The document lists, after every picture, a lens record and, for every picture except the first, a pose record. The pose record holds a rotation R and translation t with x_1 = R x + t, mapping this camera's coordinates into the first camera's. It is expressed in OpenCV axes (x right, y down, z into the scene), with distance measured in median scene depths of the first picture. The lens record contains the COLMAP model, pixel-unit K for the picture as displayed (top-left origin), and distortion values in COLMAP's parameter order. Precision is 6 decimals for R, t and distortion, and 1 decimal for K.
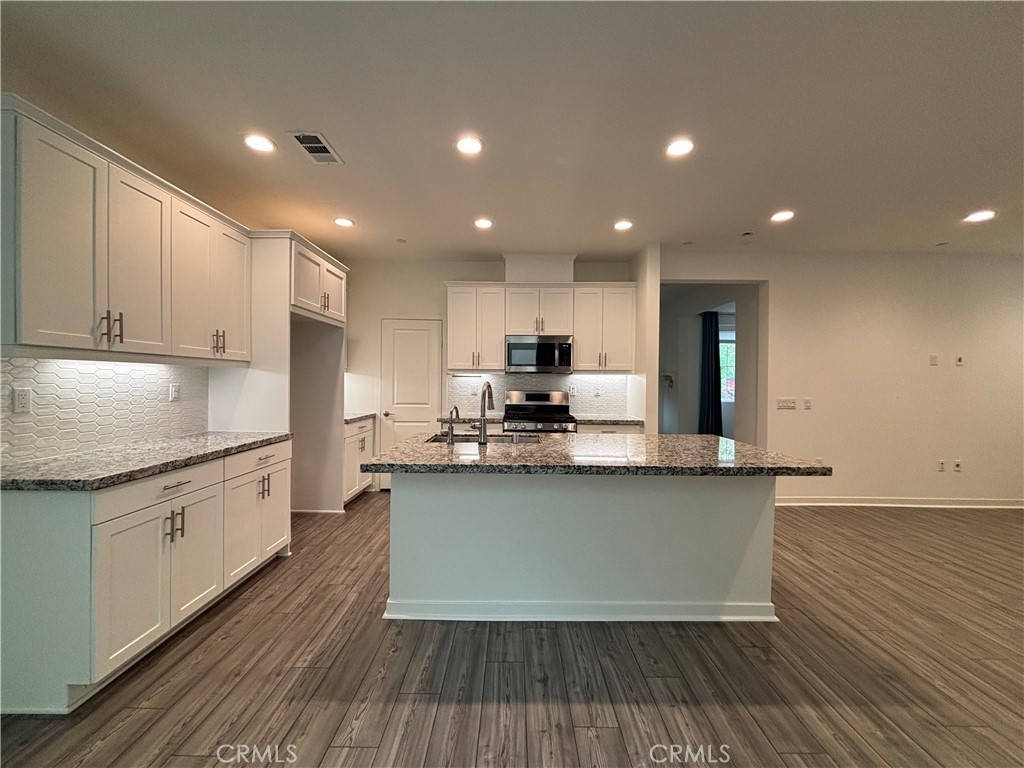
lens RADIAL K [[412.8, 0, 512.5], [0, 412.8, 383.6], [0, 0, 1]] dist [-0.001809, 0.002089]
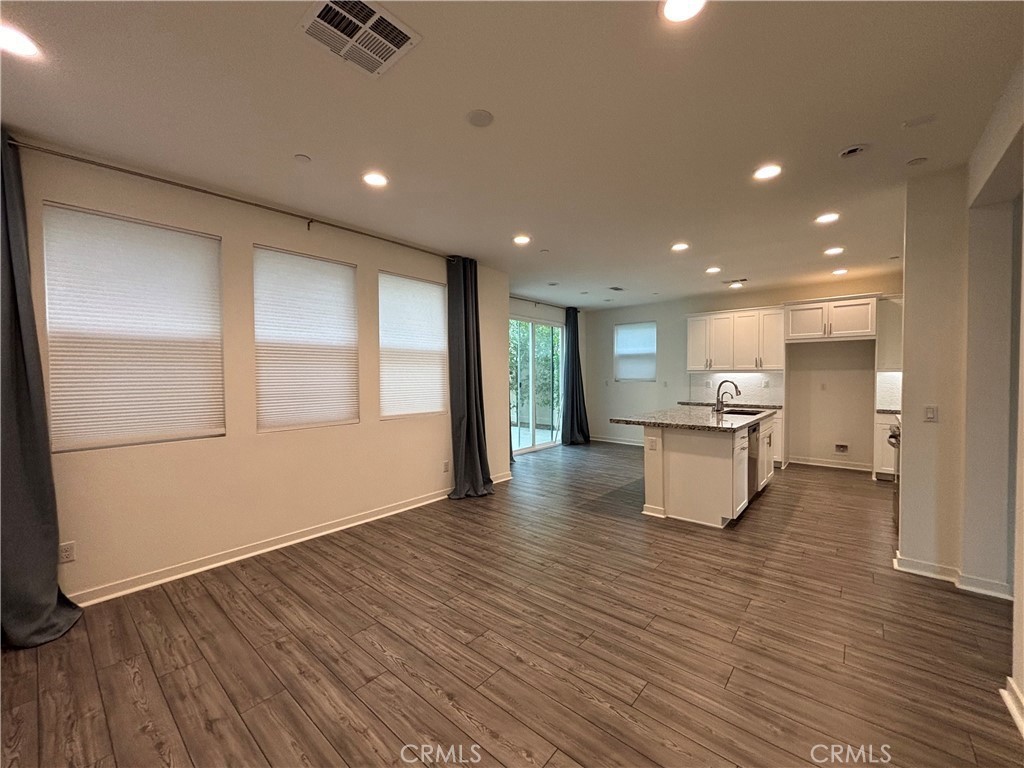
lens RADIAL K [[412.8, 0, 511.8], [0, 412.8, 384.4], [0, 0, 1]] dist [-0.001809, 0.002089]
pose [[-0.649267, 0.012618, -0.760456, 1.619952], [-0.005463, 0.999759, 0.021252, -0.015165], [0.760541, 0.017952, -0.649041, 1.176518]]
